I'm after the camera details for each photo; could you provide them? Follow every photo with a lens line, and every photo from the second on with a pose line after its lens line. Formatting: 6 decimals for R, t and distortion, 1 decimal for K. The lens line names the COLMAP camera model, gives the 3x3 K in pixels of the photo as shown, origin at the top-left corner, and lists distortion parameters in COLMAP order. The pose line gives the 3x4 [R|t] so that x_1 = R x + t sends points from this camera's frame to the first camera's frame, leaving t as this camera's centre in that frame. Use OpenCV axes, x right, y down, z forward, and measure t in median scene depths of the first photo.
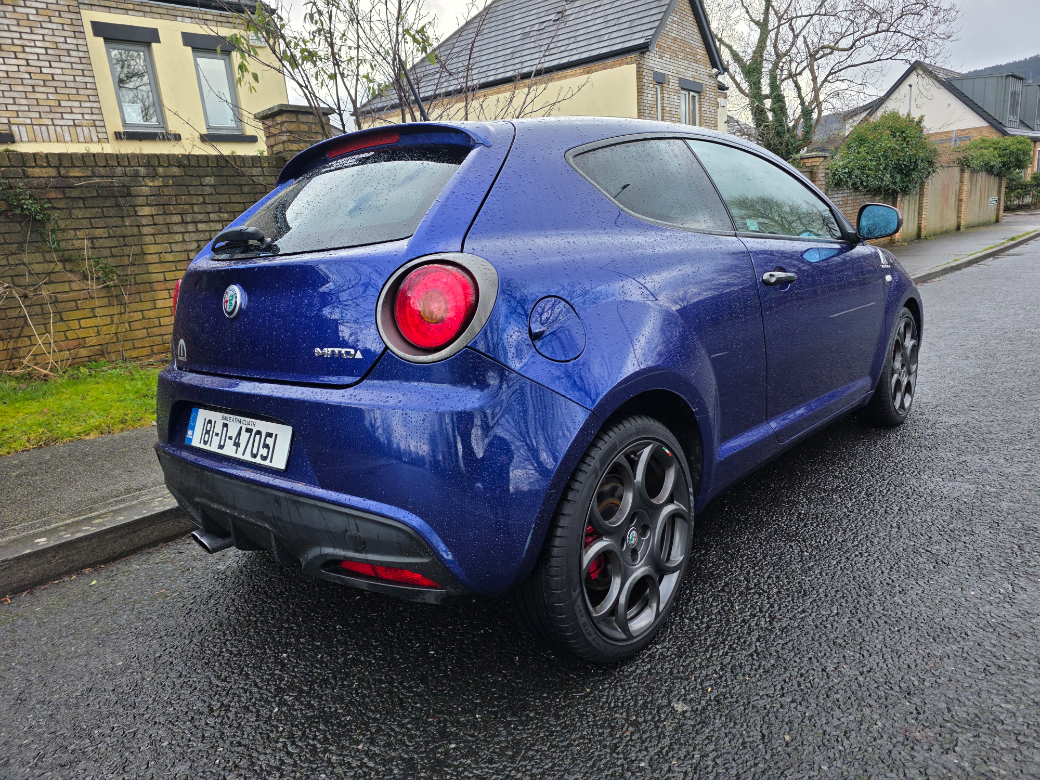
lens RADIAL K [[739.2, 0, 520.0], [0, 739.2, 390.0], [0, 0, 1]] dist [0.048304, 0.000173]
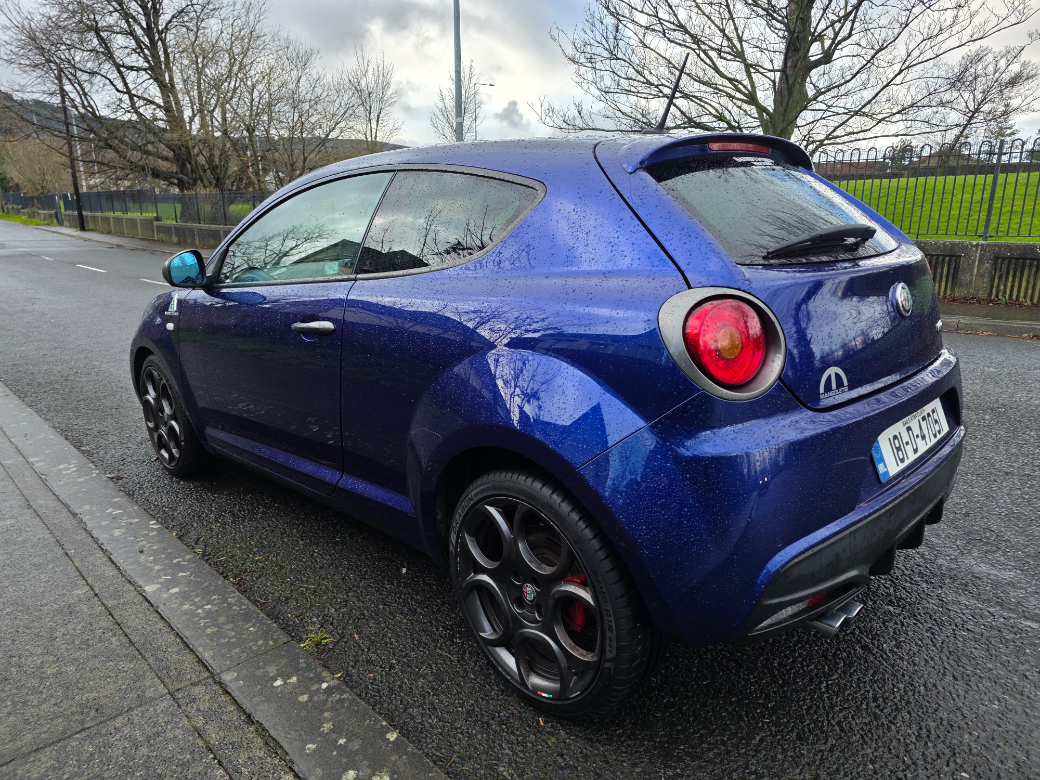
lens RADIAL K [[767.8, 0, 520.0], [0, 767.8, 390.0], [0, 0, 1]] dist [0.042208, -0.009048]
pose [[0.023222, -0.162629, 0.986414, -1.341215], [0.227006, 0.961765, 0.153221, -0.259072], [-0.973616, 0.220364, 0.059251, 1.373200]]
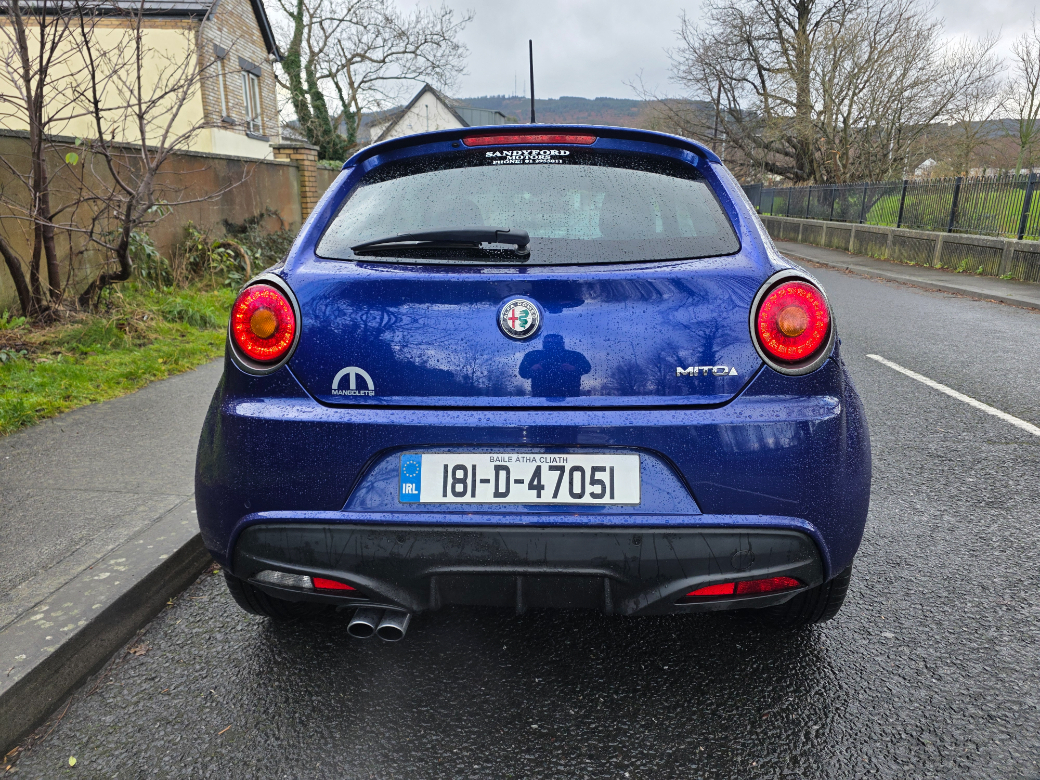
lens RADIAL K [[767.8, 0, 520.0], [0, 767.8, 390.0], [0, 0, 1]] dist [0.042208, -0.009048]
pose [[0.776564, -0.074256, 0.625647, -0.878420], [0.074096, 0.996903, 0.026349, -0.057950], [-0.625666, 0.025896, 0.779661, 0.309426]]
